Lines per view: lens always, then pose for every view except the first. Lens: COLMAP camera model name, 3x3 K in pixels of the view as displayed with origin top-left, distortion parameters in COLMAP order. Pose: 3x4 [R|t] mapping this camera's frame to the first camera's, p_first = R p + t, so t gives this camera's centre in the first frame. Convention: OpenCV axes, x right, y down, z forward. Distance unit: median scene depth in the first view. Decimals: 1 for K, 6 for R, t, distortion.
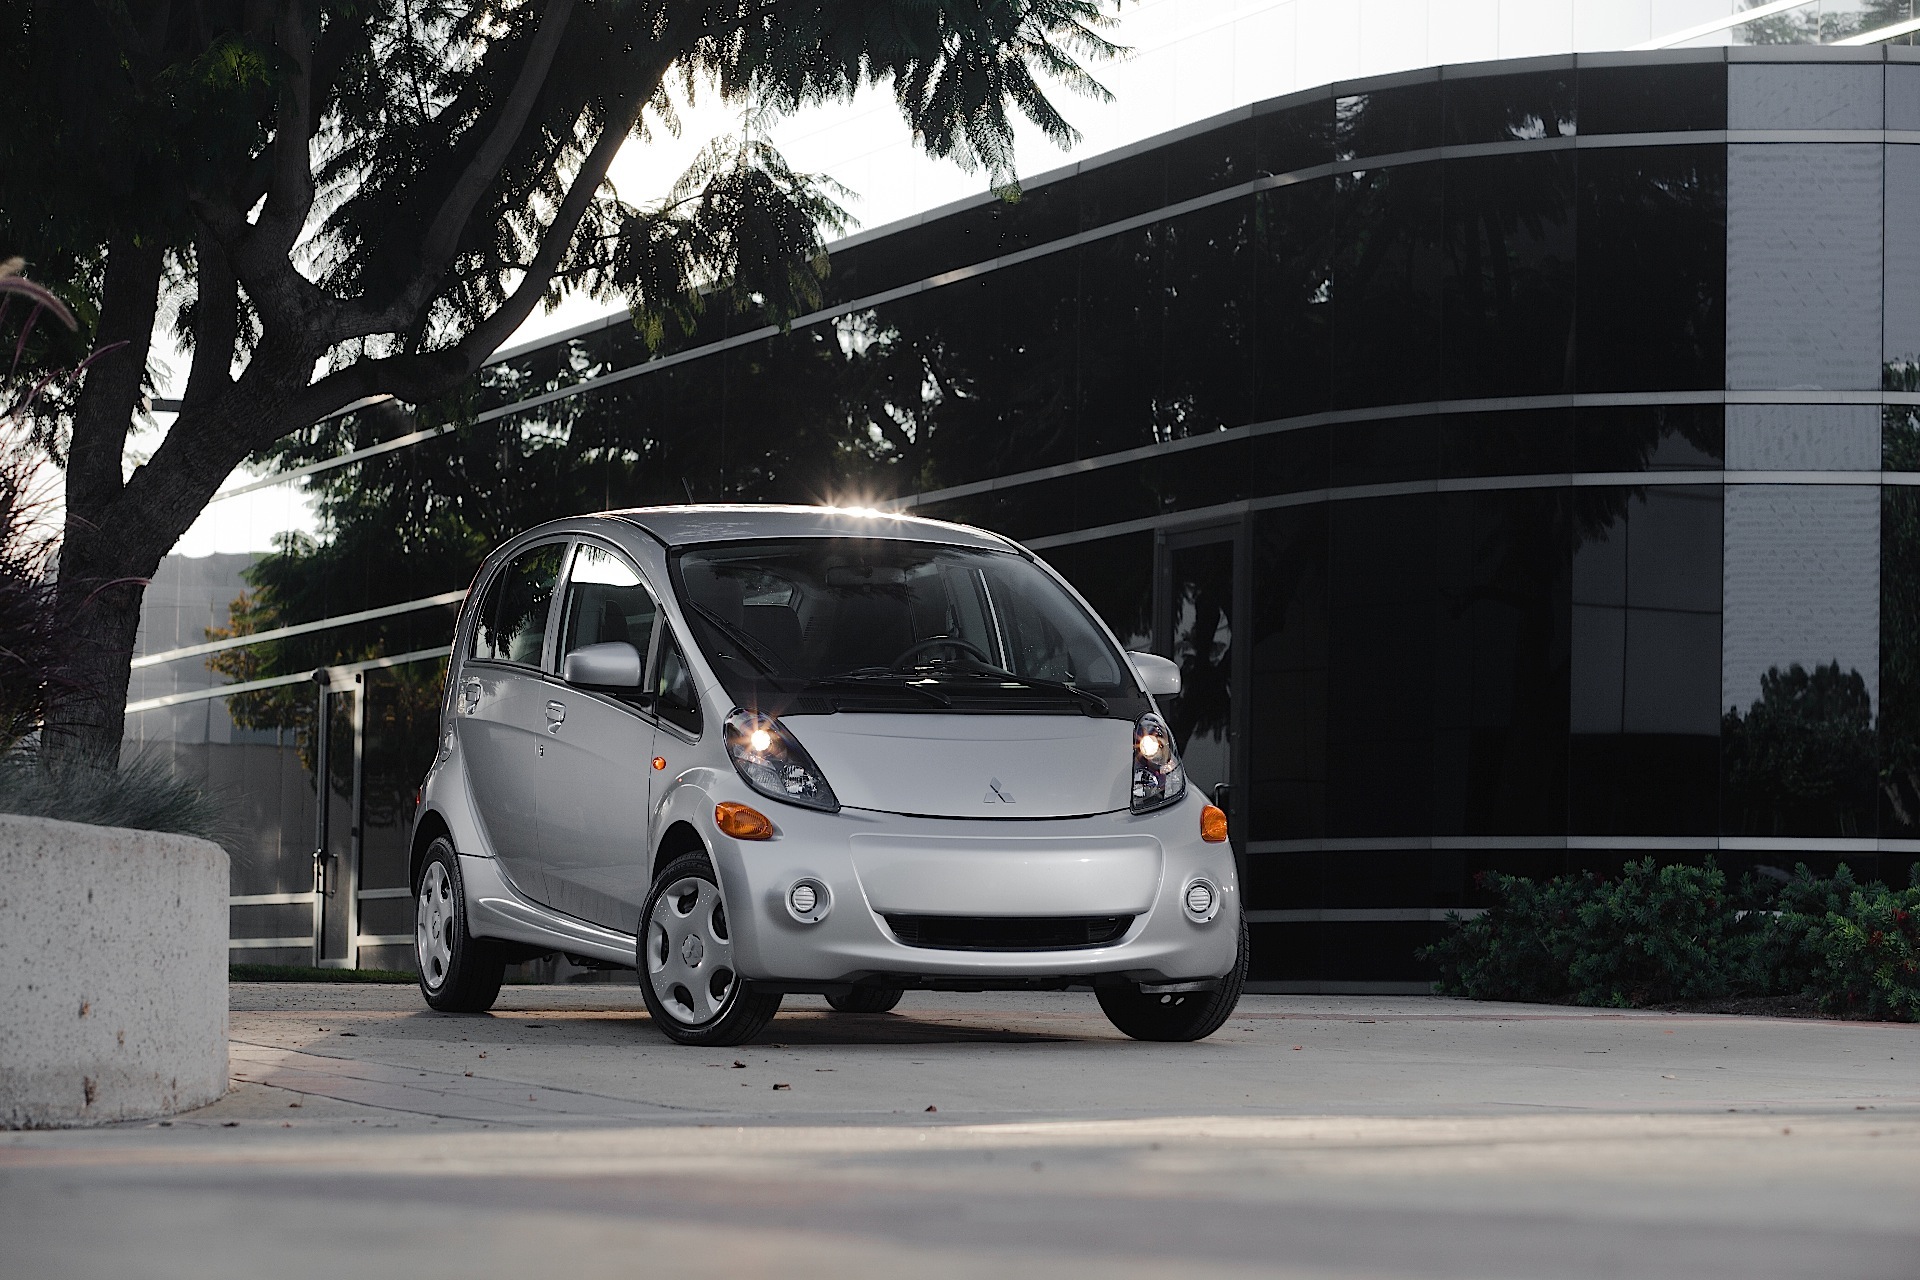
lens RADIAL K [[5713.8, 0, 971.1], [0, 5713.8, 632.6], [0, 0, 1]] dist [0.251408, 0.000000]
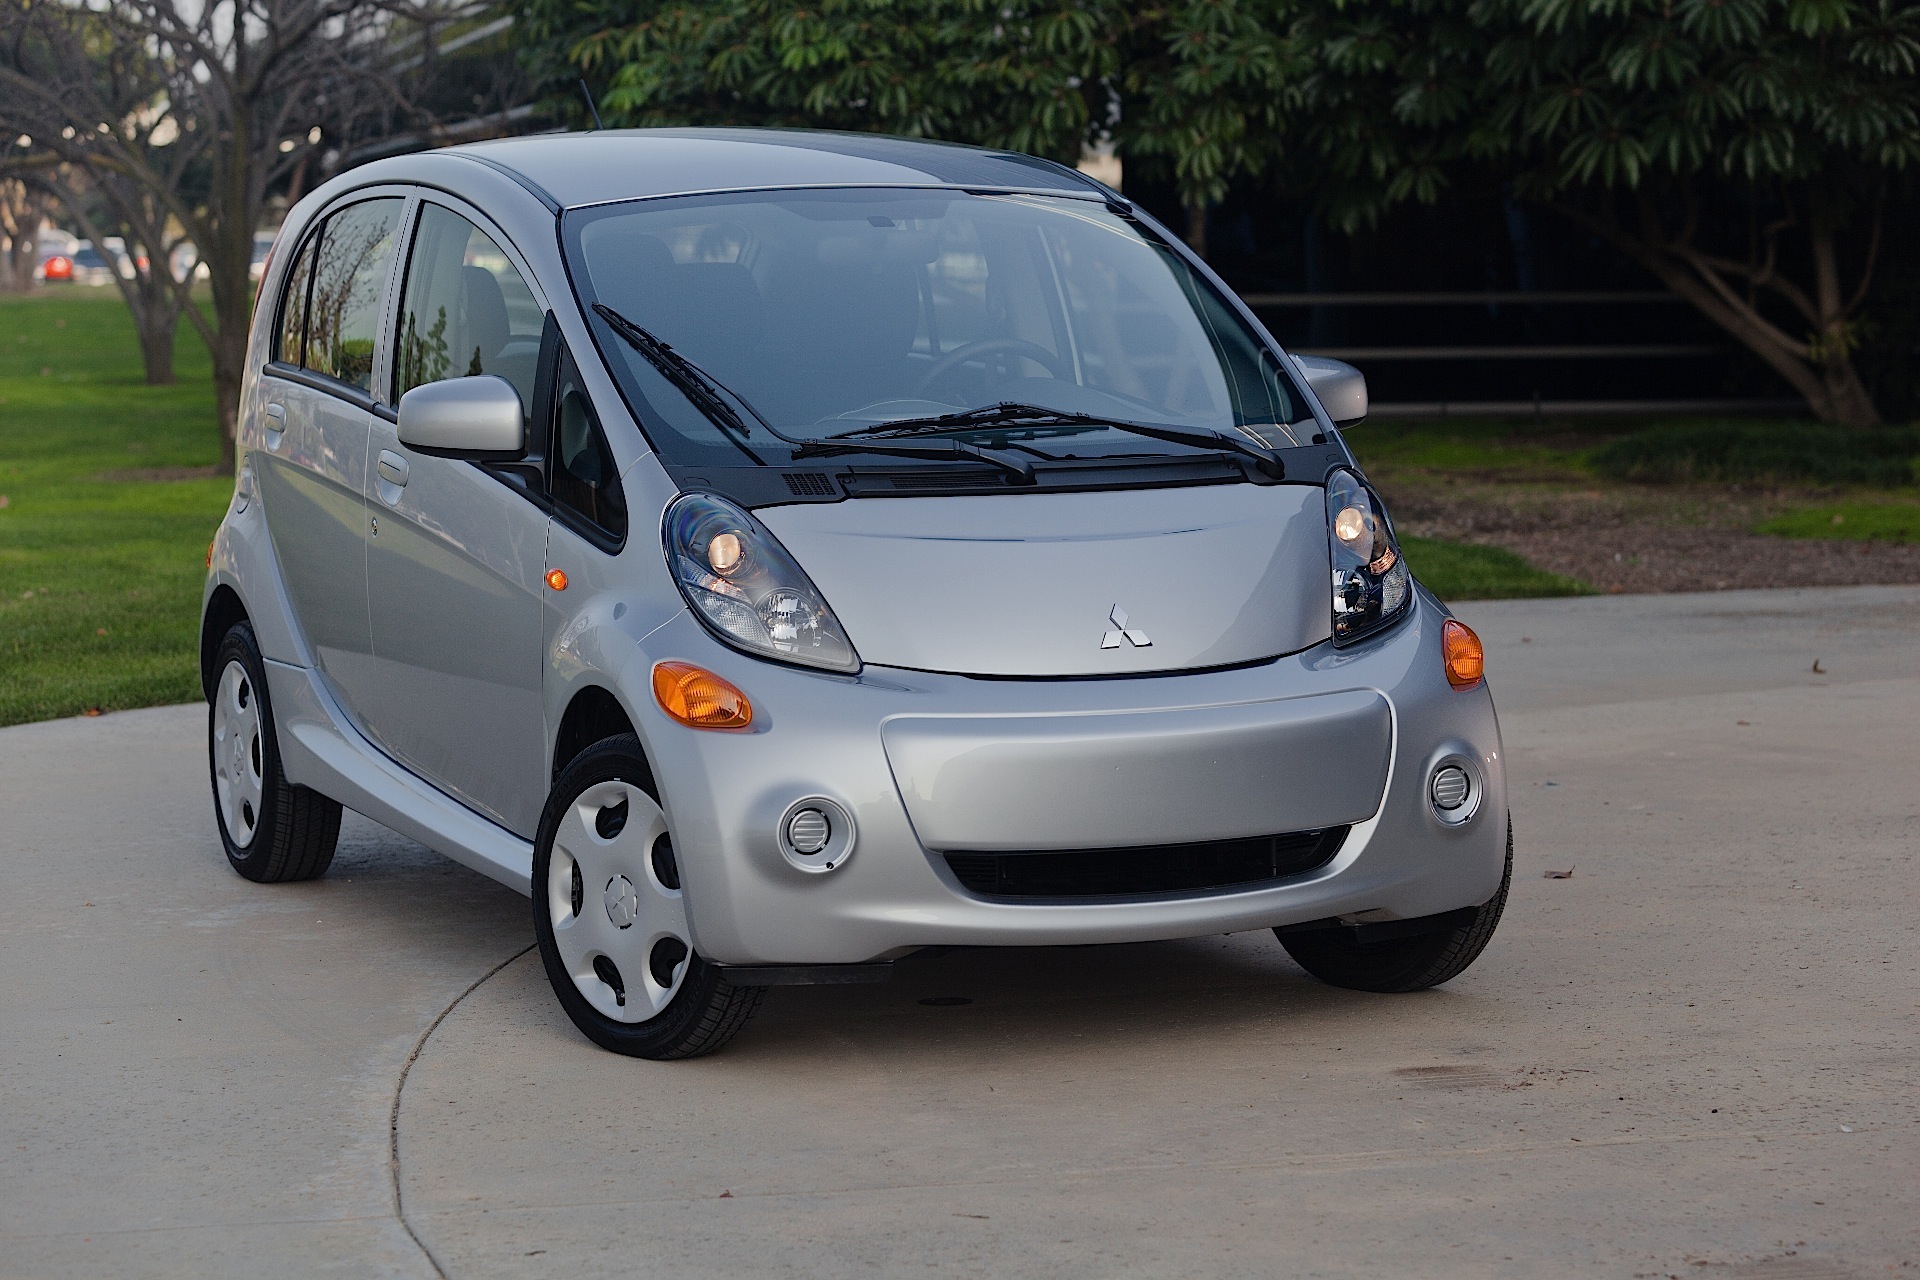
lens RADIAL K [[5341.8, 0, 963.4], [0, 5341.8, 647.3], [0, 0, 1]] dist [-0.298672, 0.000000]
pose [[0.999364, -0.027726, 0.022440, -0.043255], [0.025303, 0.994479, 0.101839, -0.048890], [-0.025140, -0.101206, 0.994548, 0.774067]]
